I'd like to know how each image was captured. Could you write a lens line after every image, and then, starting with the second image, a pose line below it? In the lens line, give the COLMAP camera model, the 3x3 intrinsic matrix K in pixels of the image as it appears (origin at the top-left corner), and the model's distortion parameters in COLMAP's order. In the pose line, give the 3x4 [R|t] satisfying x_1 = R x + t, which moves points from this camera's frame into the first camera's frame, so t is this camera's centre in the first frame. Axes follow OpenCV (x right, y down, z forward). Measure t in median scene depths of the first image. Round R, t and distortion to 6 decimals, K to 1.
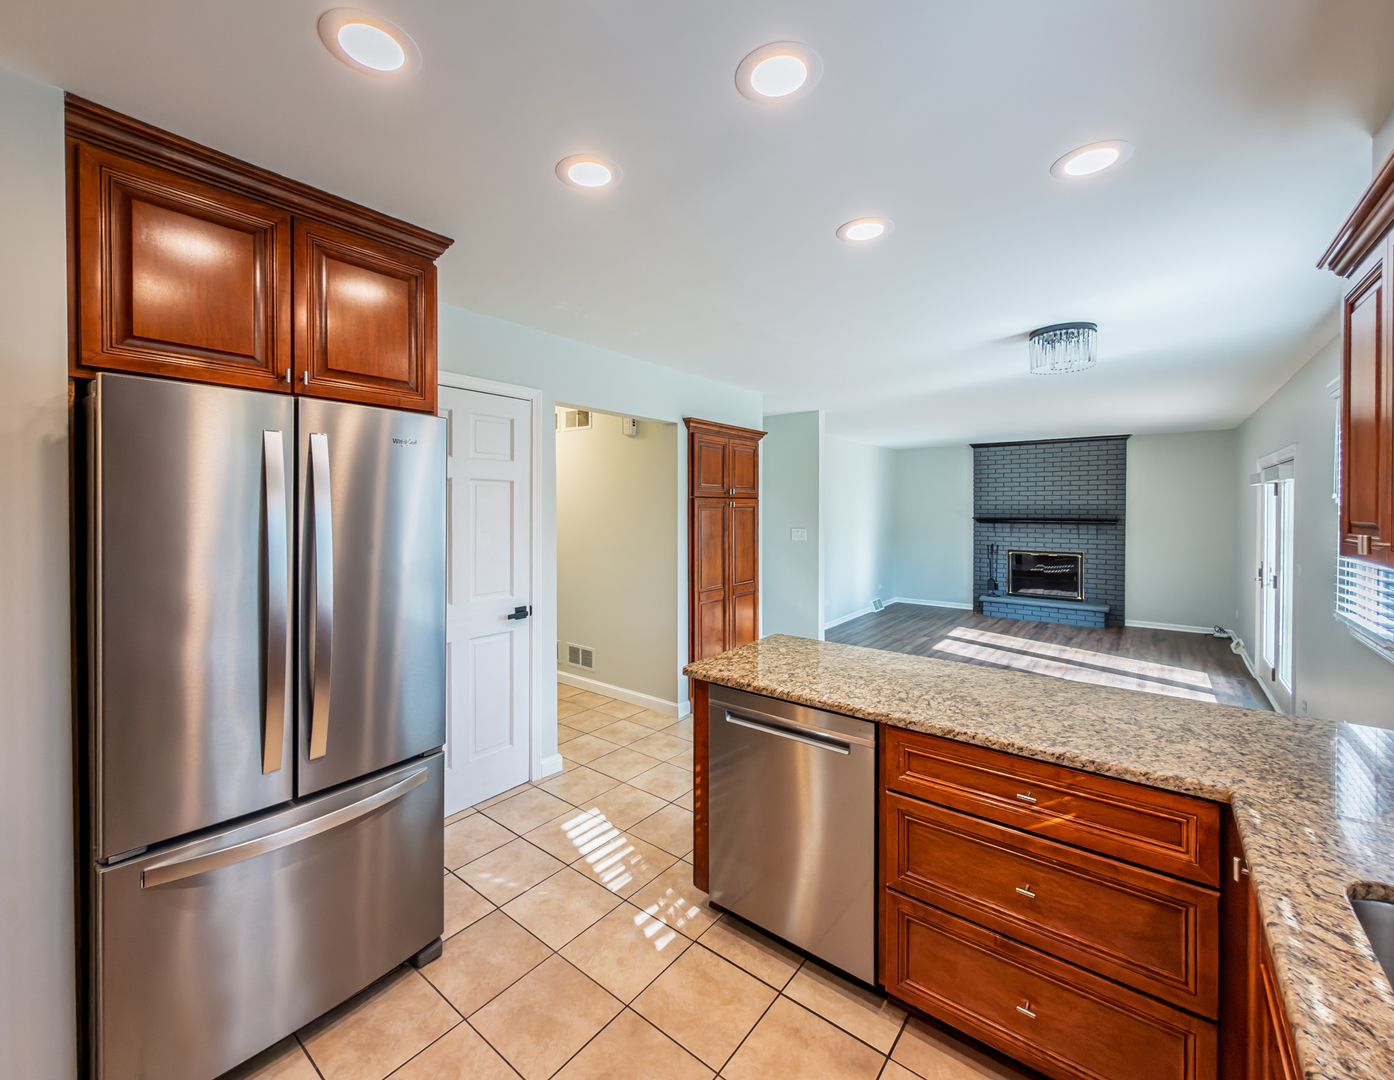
lens RADIAL K [[617.1, 0, 662.8], [0, 617.1, 507.0], [0, 0, 1]] dist [-0.000667, -0.000173]
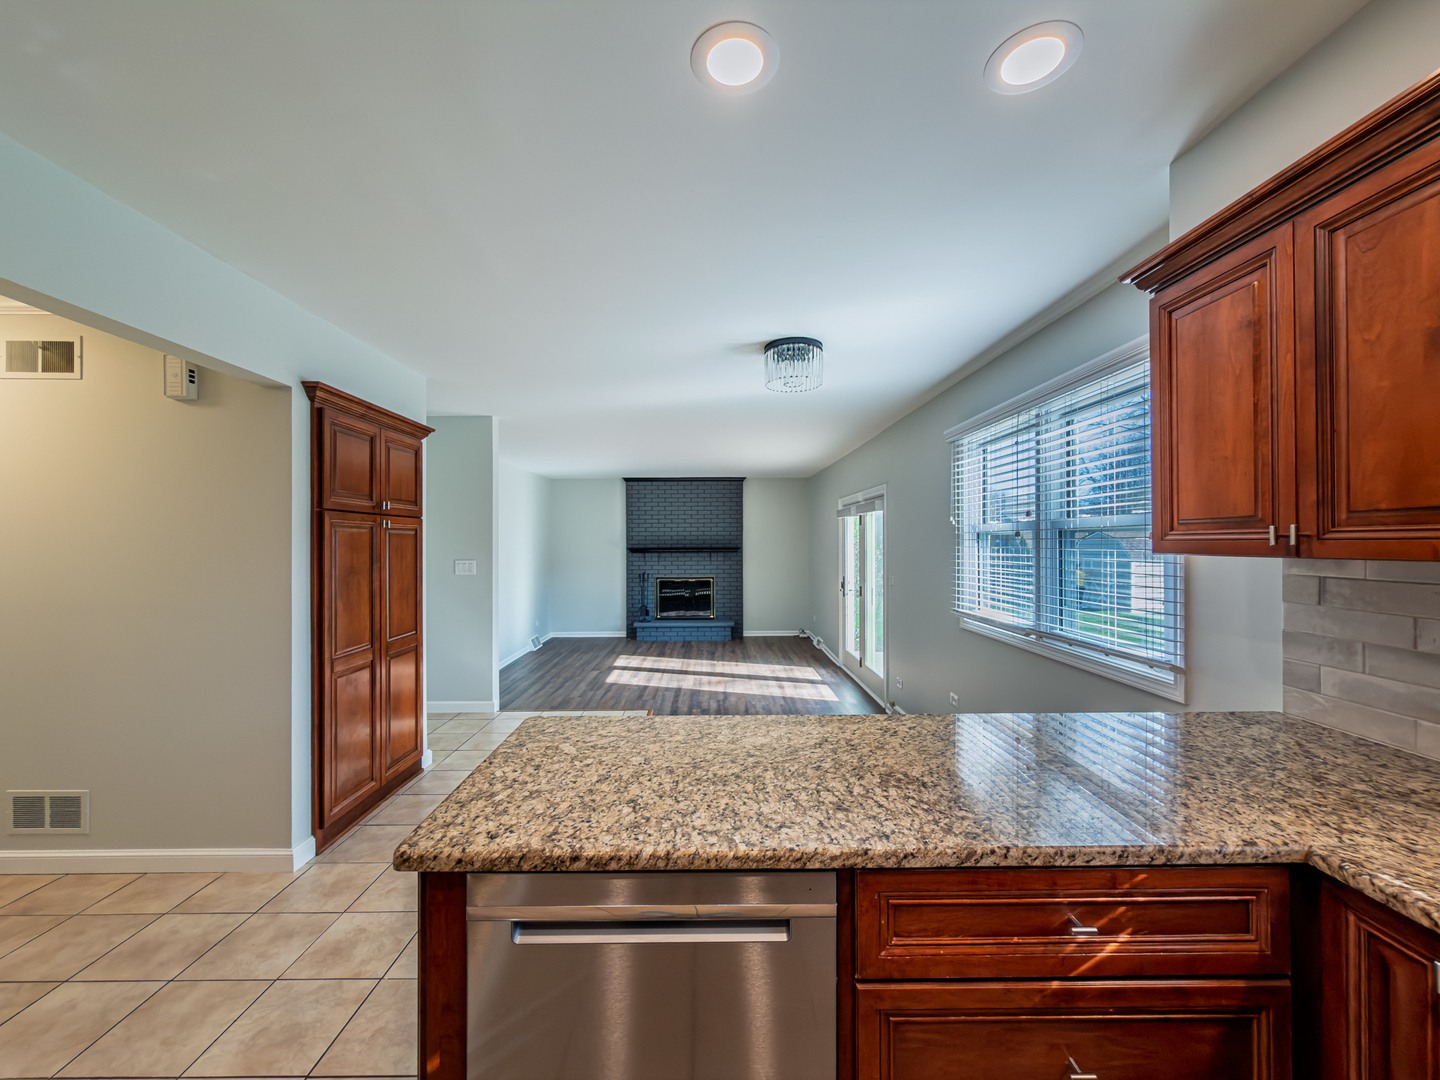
lens RADIAL K [[571.1, 0, 720.0], [0, 571.1, 540.0], [0, 0, 1]] dist [-0.000384, 0.000291]
pose [[0.745354, 0.002148, 0.666666, -0.034827], [0.005826, 0.999936, -0.009736, 0.022203], [-0.666644, 0.011141, 0.745293, 0.281915]]
